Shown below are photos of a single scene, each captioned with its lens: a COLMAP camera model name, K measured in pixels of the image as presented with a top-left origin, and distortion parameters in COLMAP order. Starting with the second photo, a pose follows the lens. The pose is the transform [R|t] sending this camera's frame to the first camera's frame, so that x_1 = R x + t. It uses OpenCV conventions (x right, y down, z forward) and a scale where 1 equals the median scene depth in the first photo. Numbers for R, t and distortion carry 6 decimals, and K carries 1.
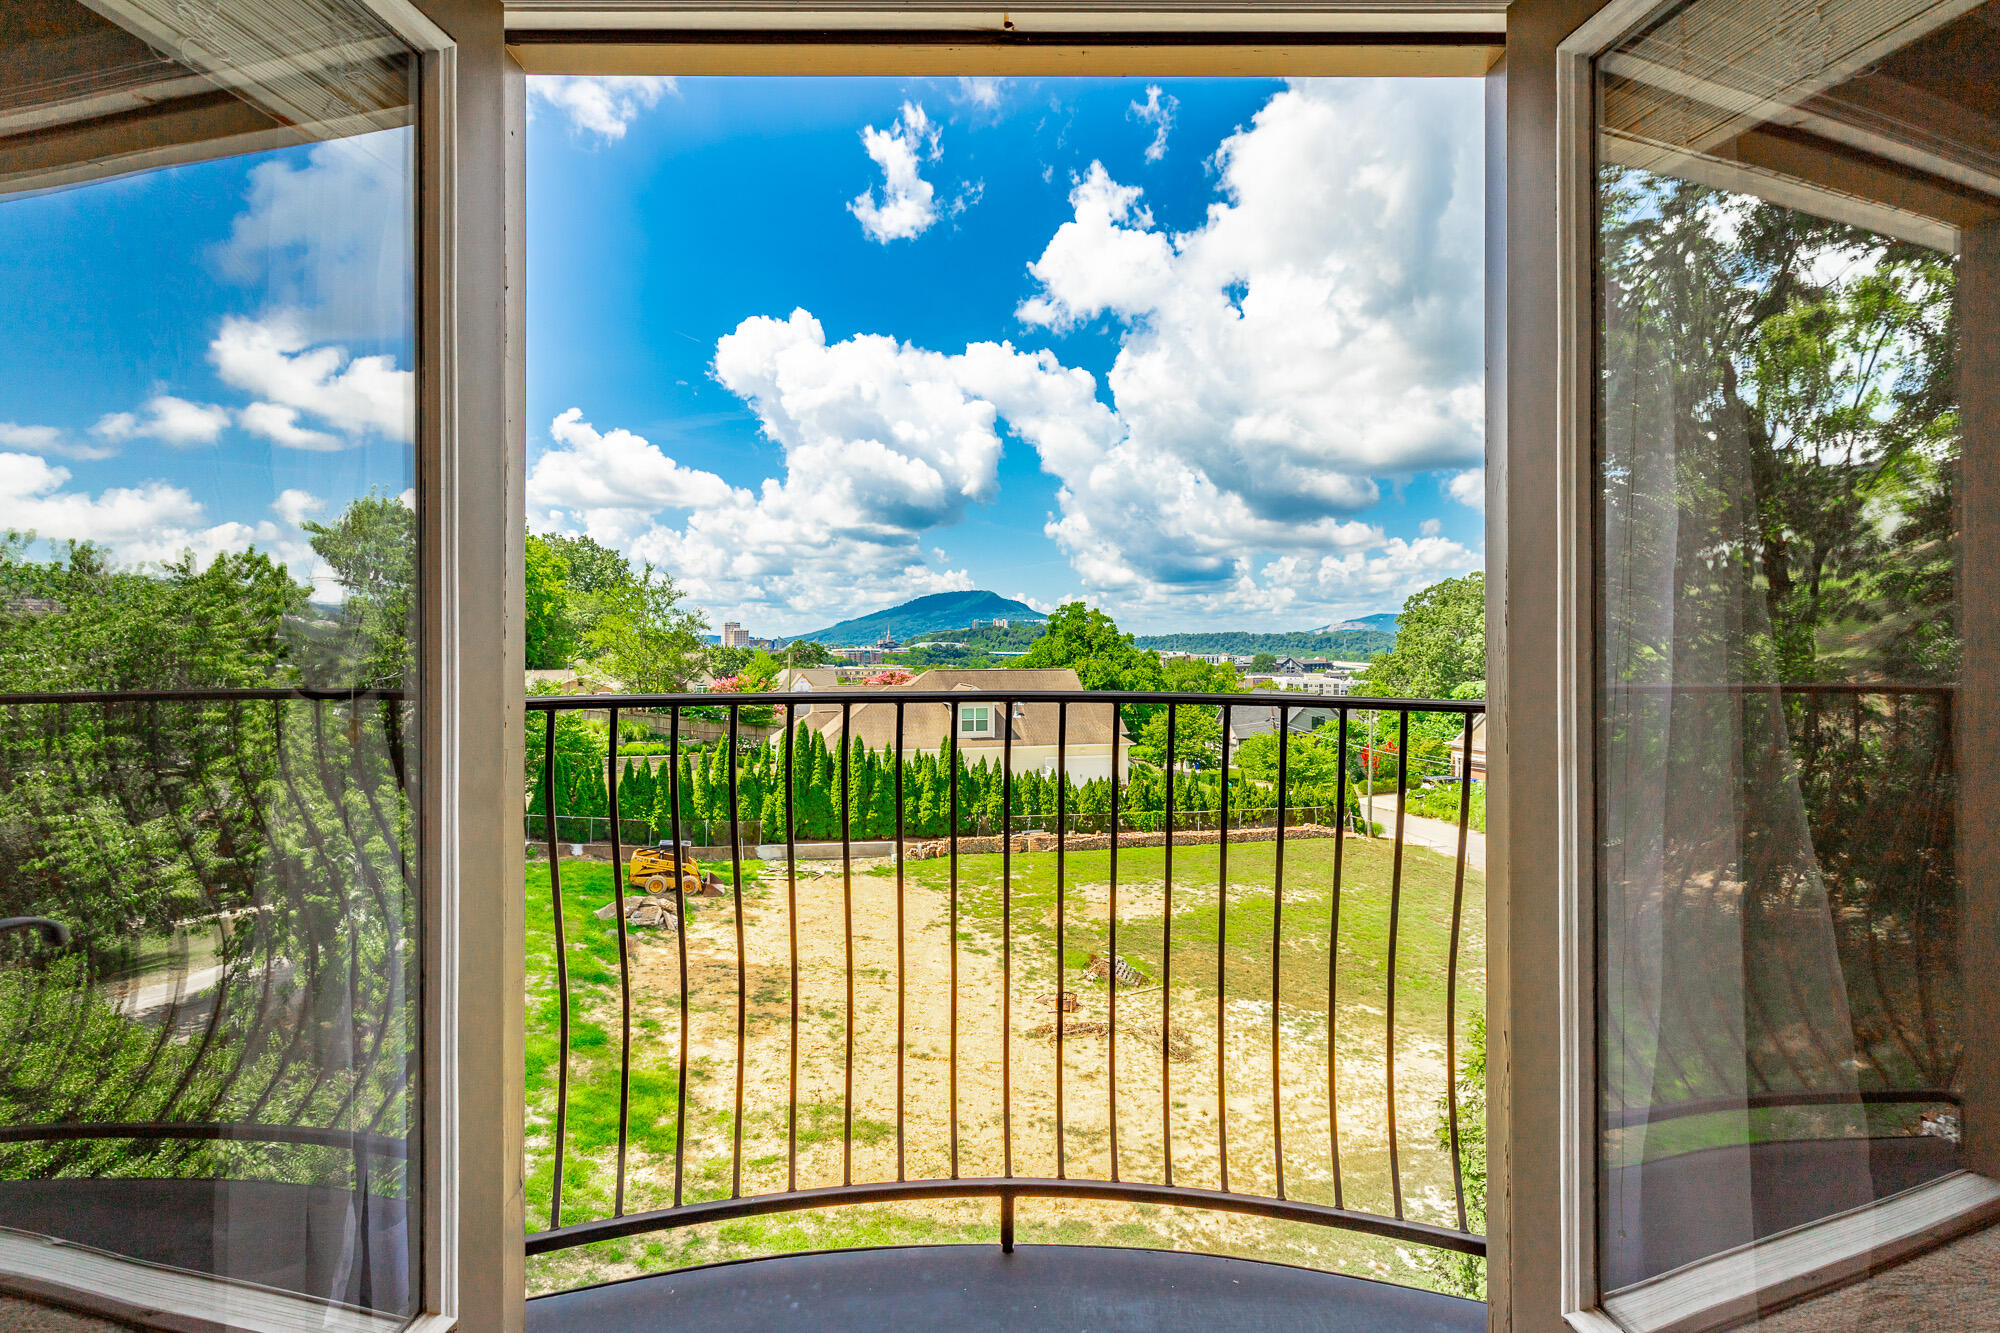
lens RADIAL K [[907.8, 0, 1008.9], [0, 907.8, 621.7], [0, 0, 1]] dist [0.008054, -0.000426]
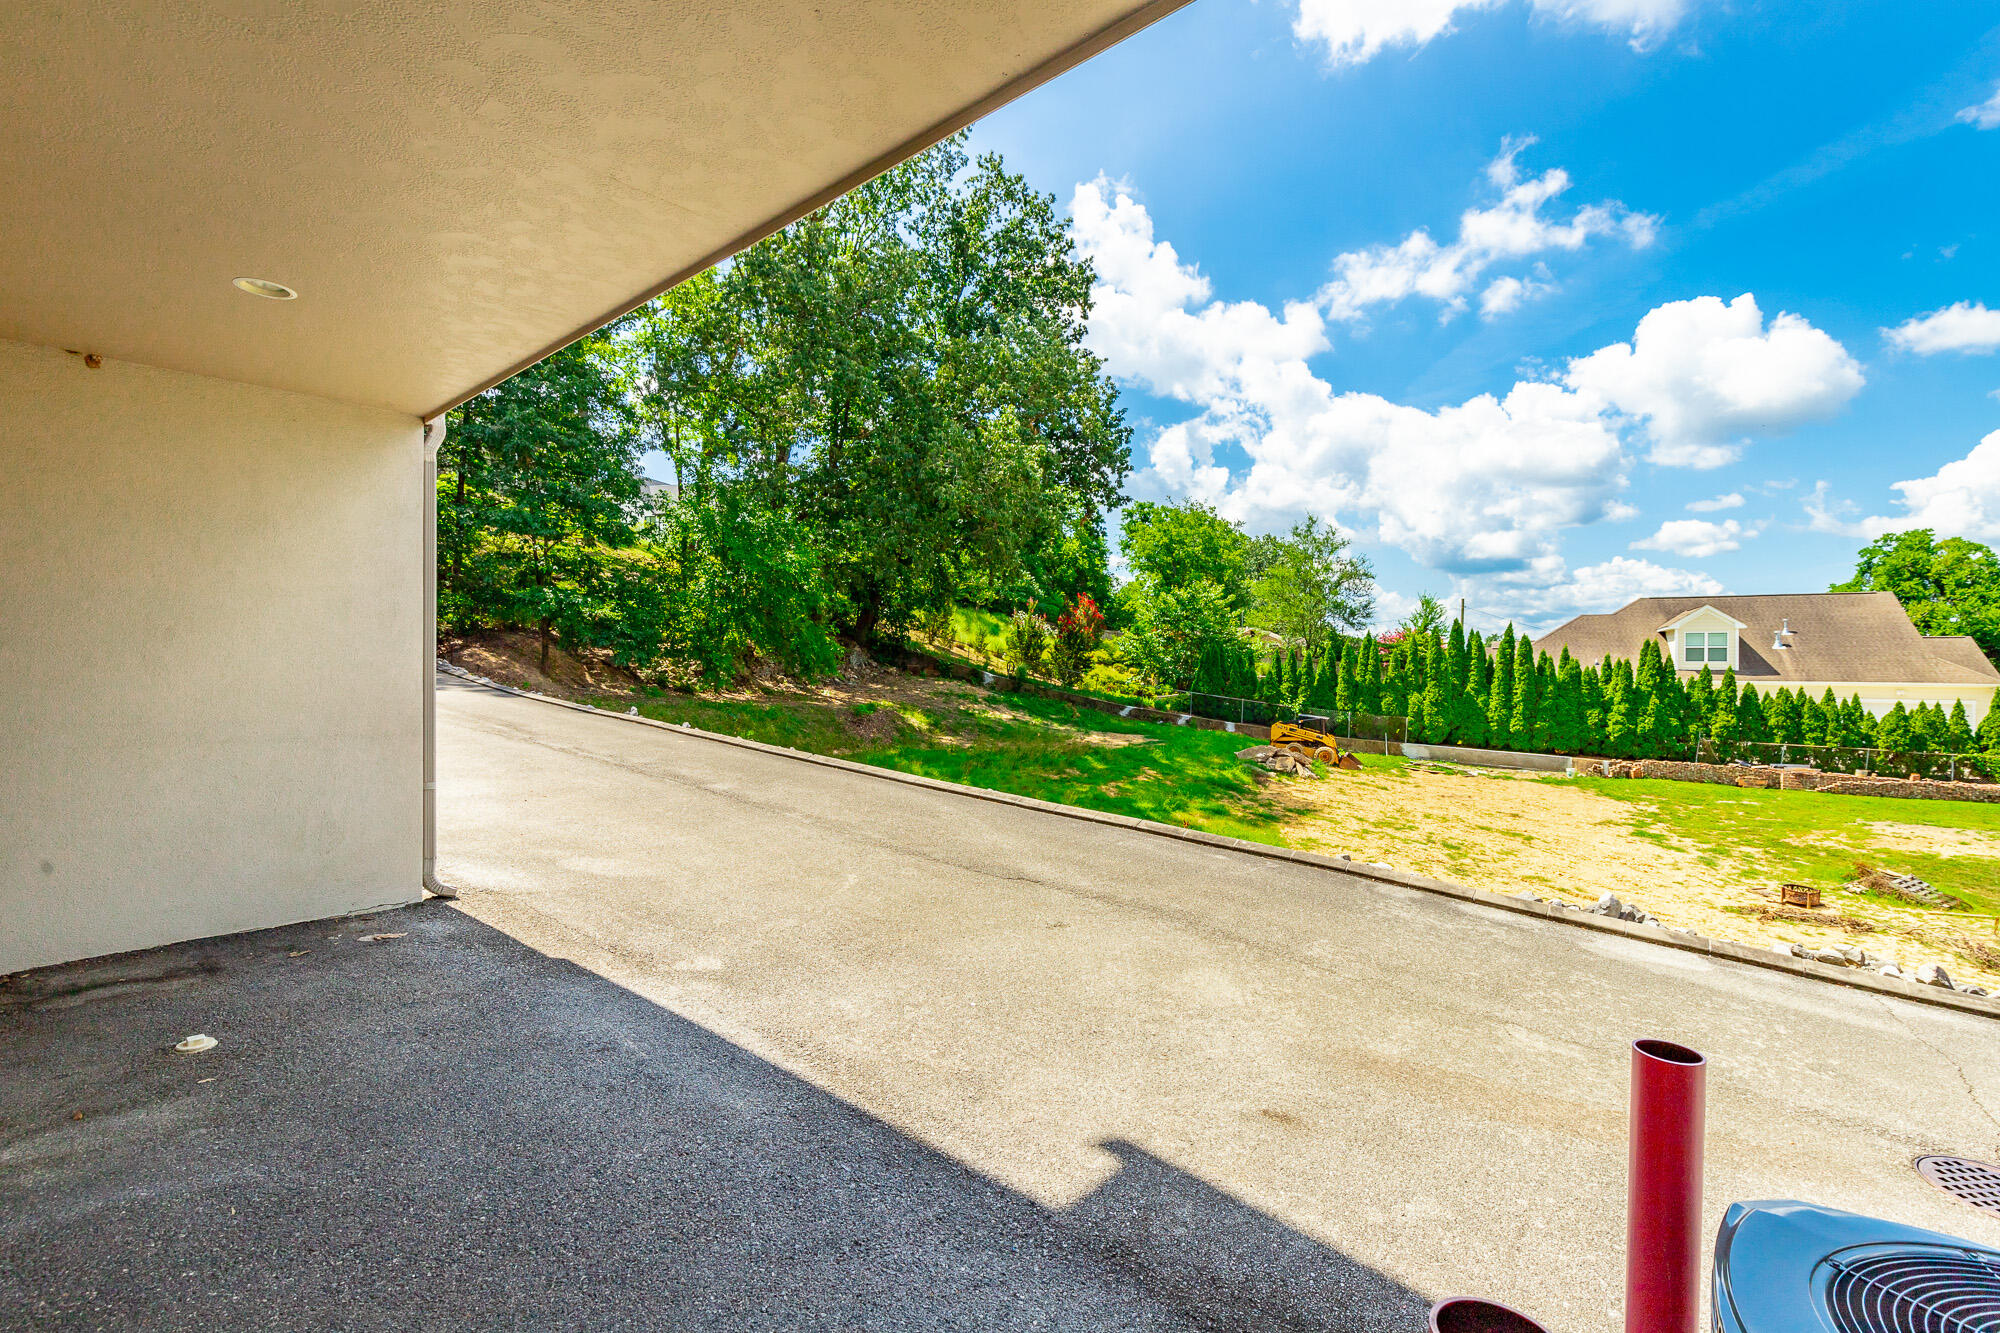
lens RADIAL K [[907.8, 0, 994.5], [0, 907.8, 673.0], [0, 0, 1]] dist [0.008054, -0.000426]
pose [[0.736439, 0.008519, -0.676450, 0.052274], [-0.002362, 0.999947, 0.010021, 0.147124], [0.676500, -0.005782, 0.736420, -0.007160]]
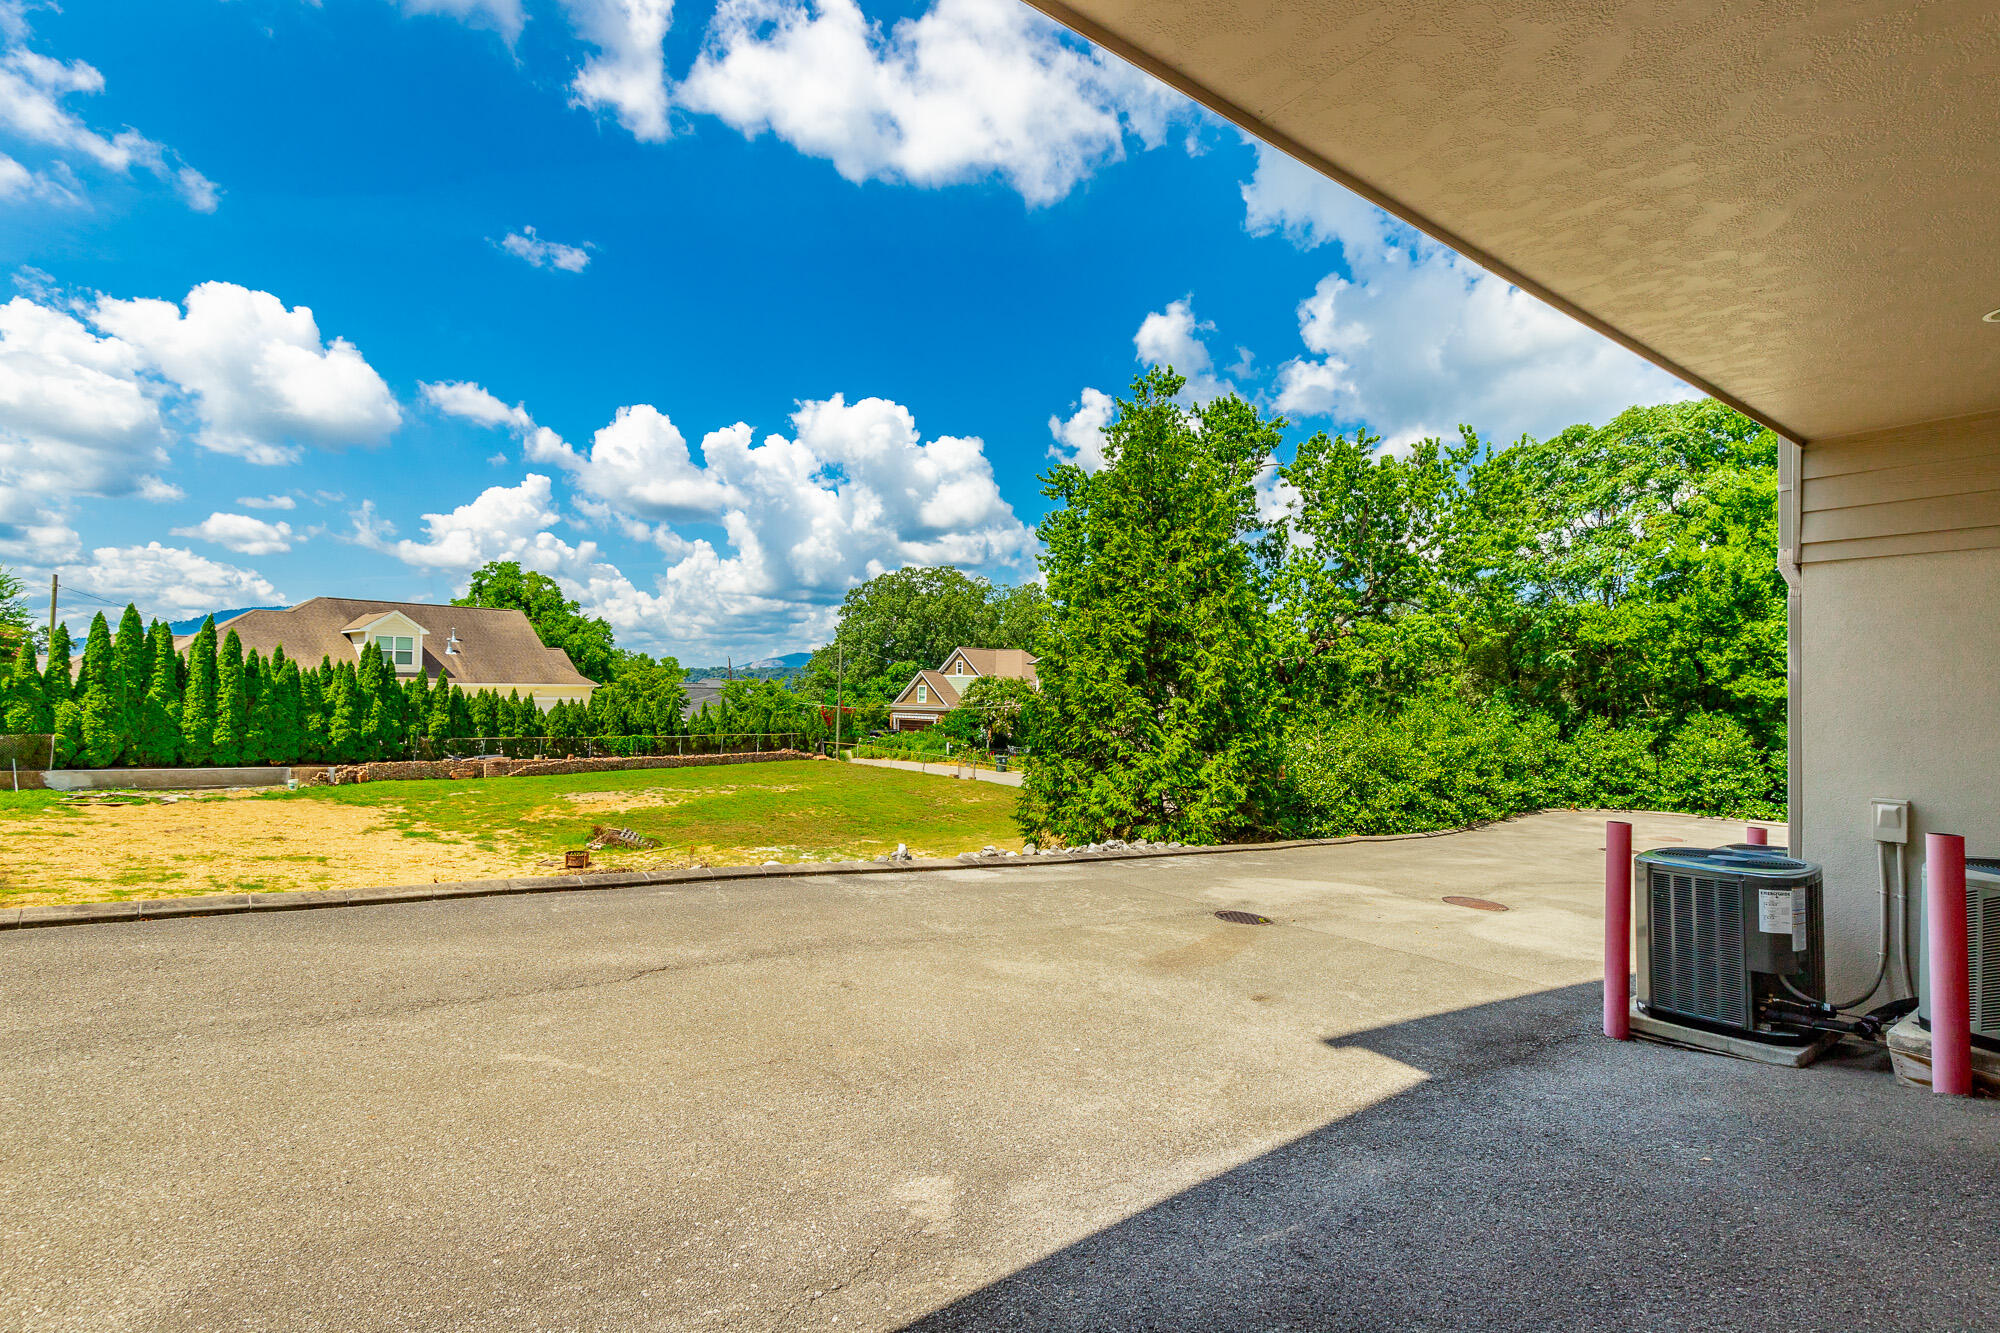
lens RADIAL K [[907.8, 0, 1013.6], [0, 907.8, 660.1], [0, 0, 1]] dist [0.008054, -0.000426]
pose [[0.808858, 0.025917, 0.587432, -0.081558], [-0.016764, 0.999638, -0.021020, 0.147986], [-0.587765, 0.007154, 0.809000, -0.004801]]
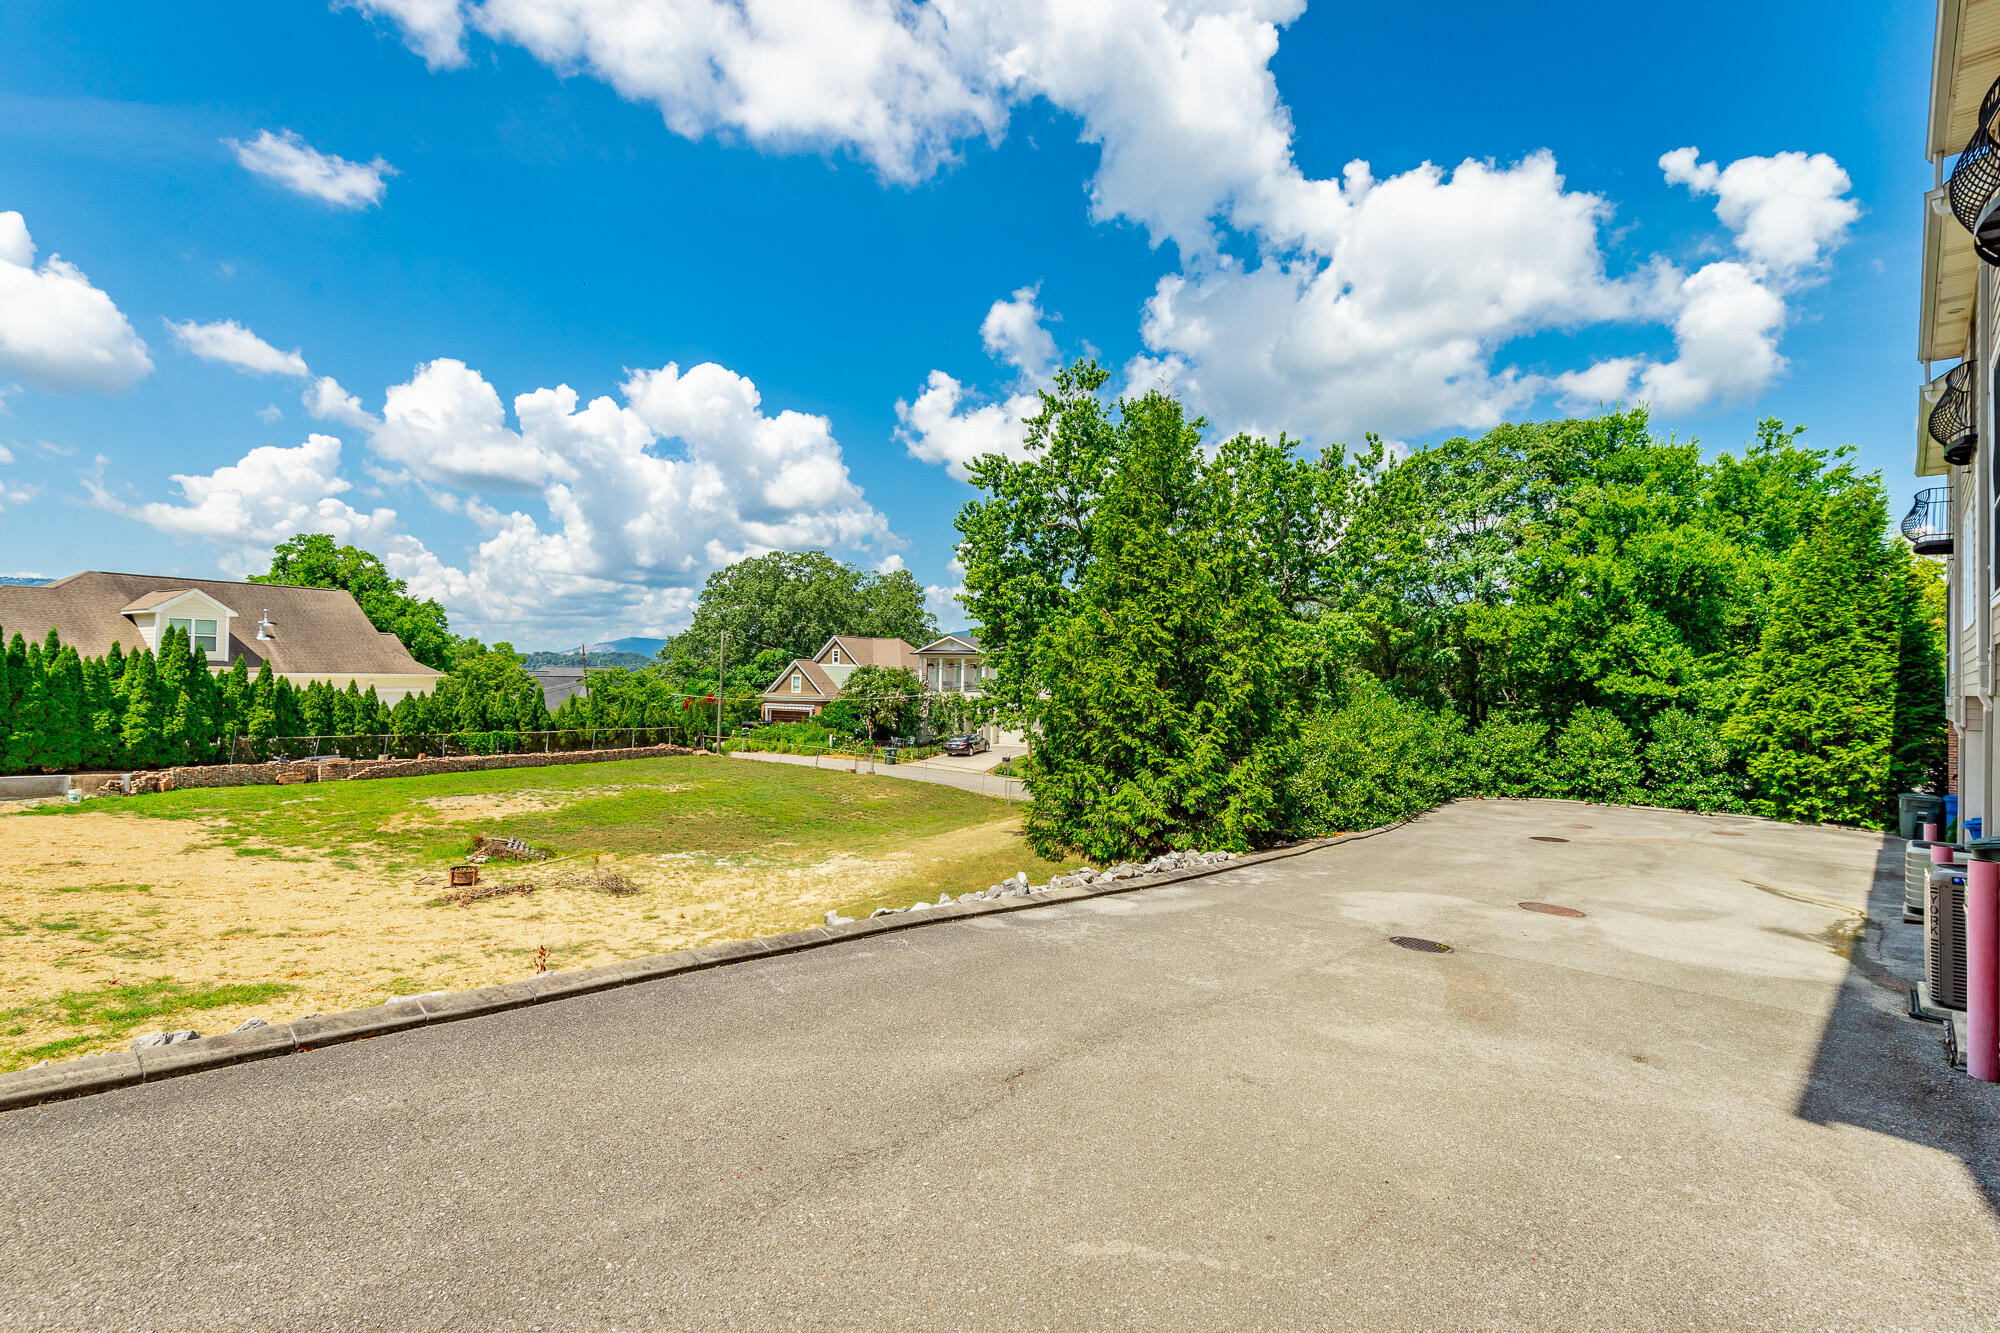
lens RADIAL K [[907.8, 0, 1010.9], [0, 907.8, 658.4], [0, 0, 1]] dist [0.008054, -0.000426]
pose [[0.699887, 0.023040, 0.713882, -0.117957], [-0.021358, 0.999708, -0.011326, 0.143421], [-0.713934, -0.007320, 0.700174, 0.049650]]
